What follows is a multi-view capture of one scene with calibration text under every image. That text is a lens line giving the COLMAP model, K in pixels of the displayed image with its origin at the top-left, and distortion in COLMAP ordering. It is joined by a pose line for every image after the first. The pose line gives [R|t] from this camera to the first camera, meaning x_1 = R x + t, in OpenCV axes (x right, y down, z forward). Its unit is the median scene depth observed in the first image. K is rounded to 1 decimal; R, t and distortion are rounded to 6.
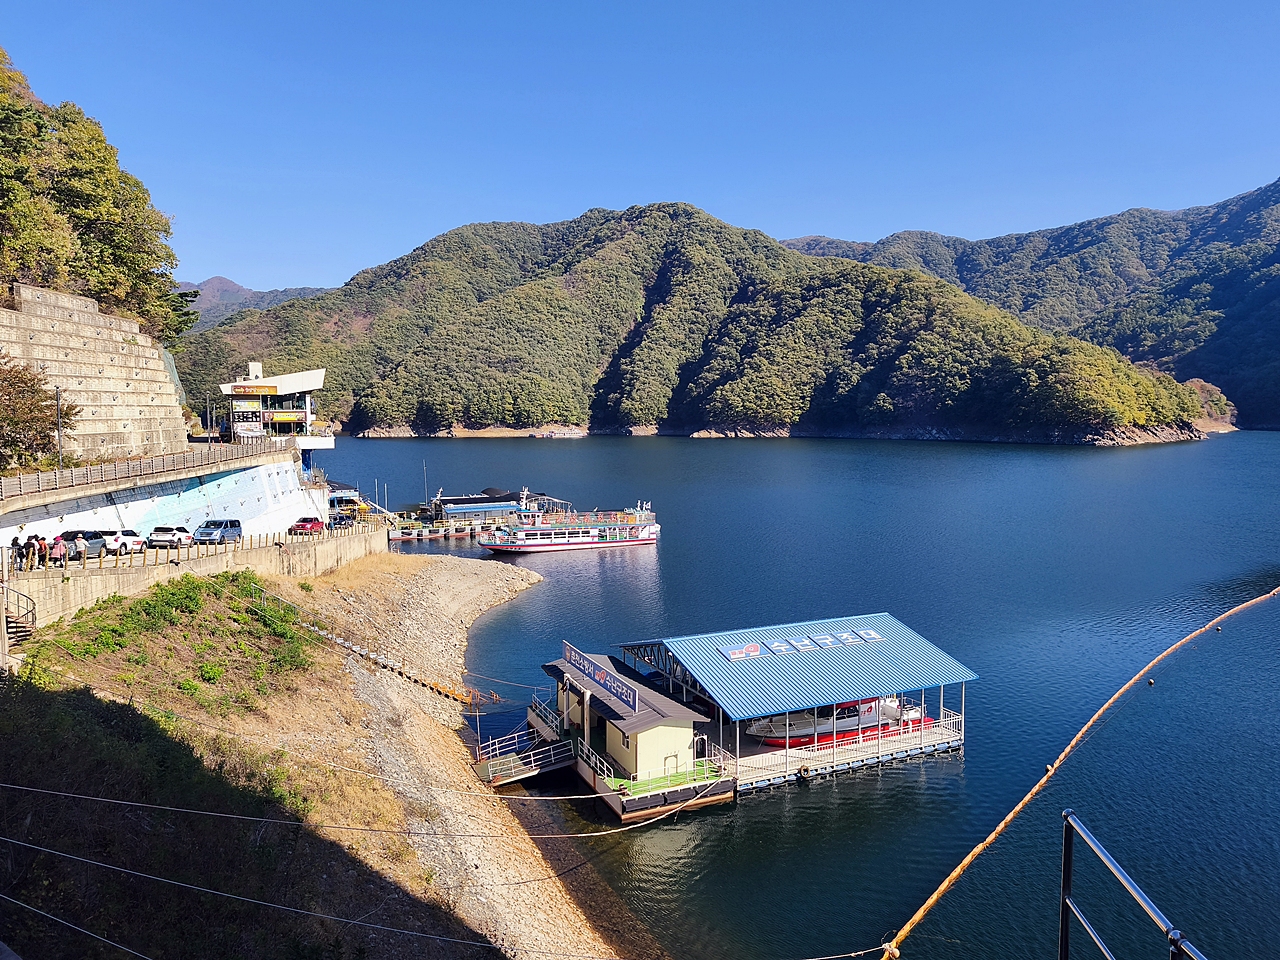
lens RADIAL K [[891.9, 0, 602.3], [0, 891.9, 482.6], [0, 0, 1]] dist [0.027081, -0.041891]
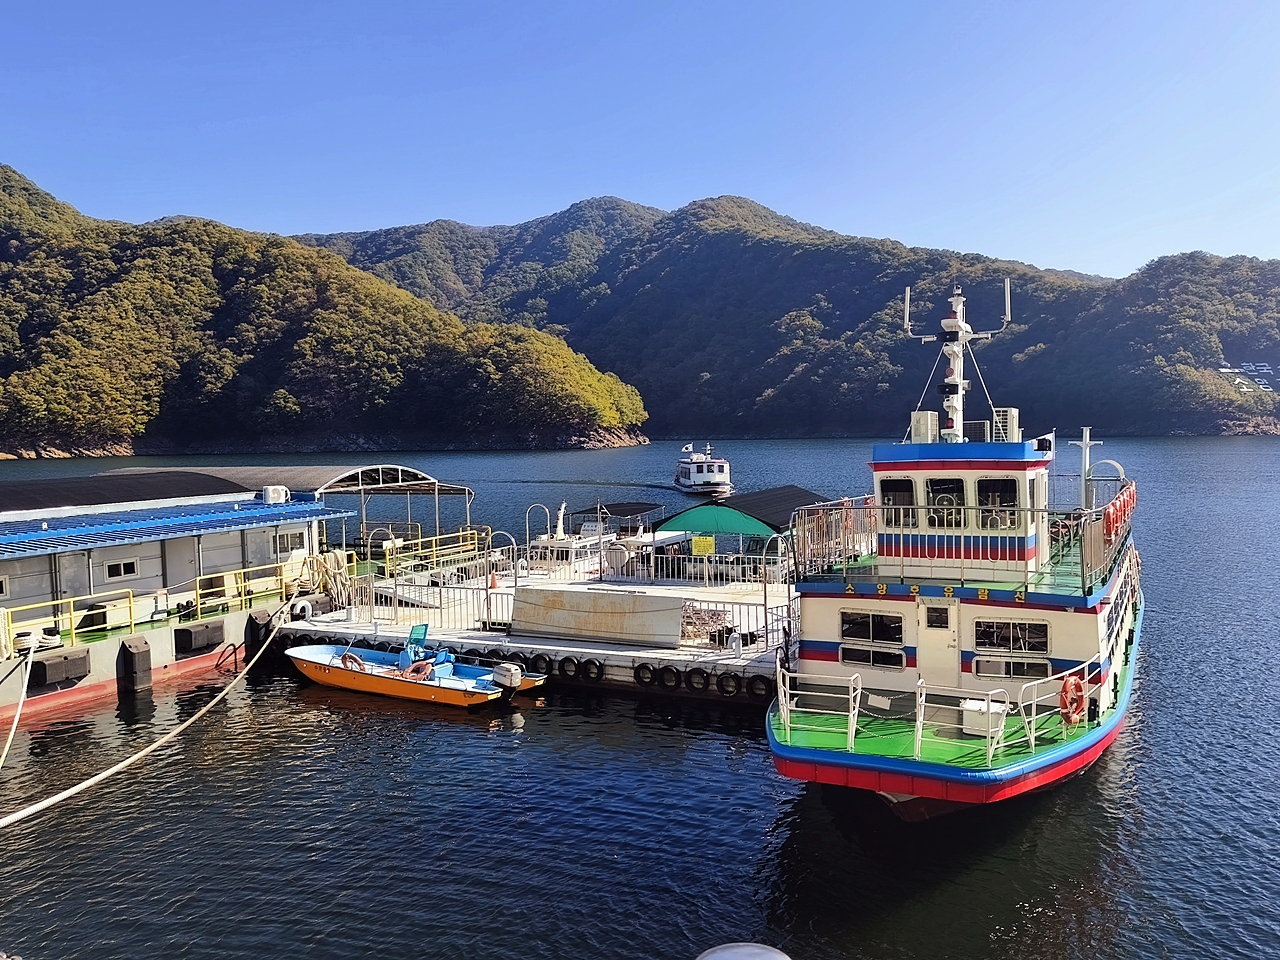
lens RADIAL K [[1078.3, 0, 656.0], [0, 1078.3, 483.1], [0, 0, 1]] dist [0.043292, -0.087873]
pose [[0.742318, -0.035484, 0.669107, -0.037278], [0.062508, 0.997909, -0.016426, 0.005687], [-0.667126, 0.054018, 0.742984, 0.147327]]
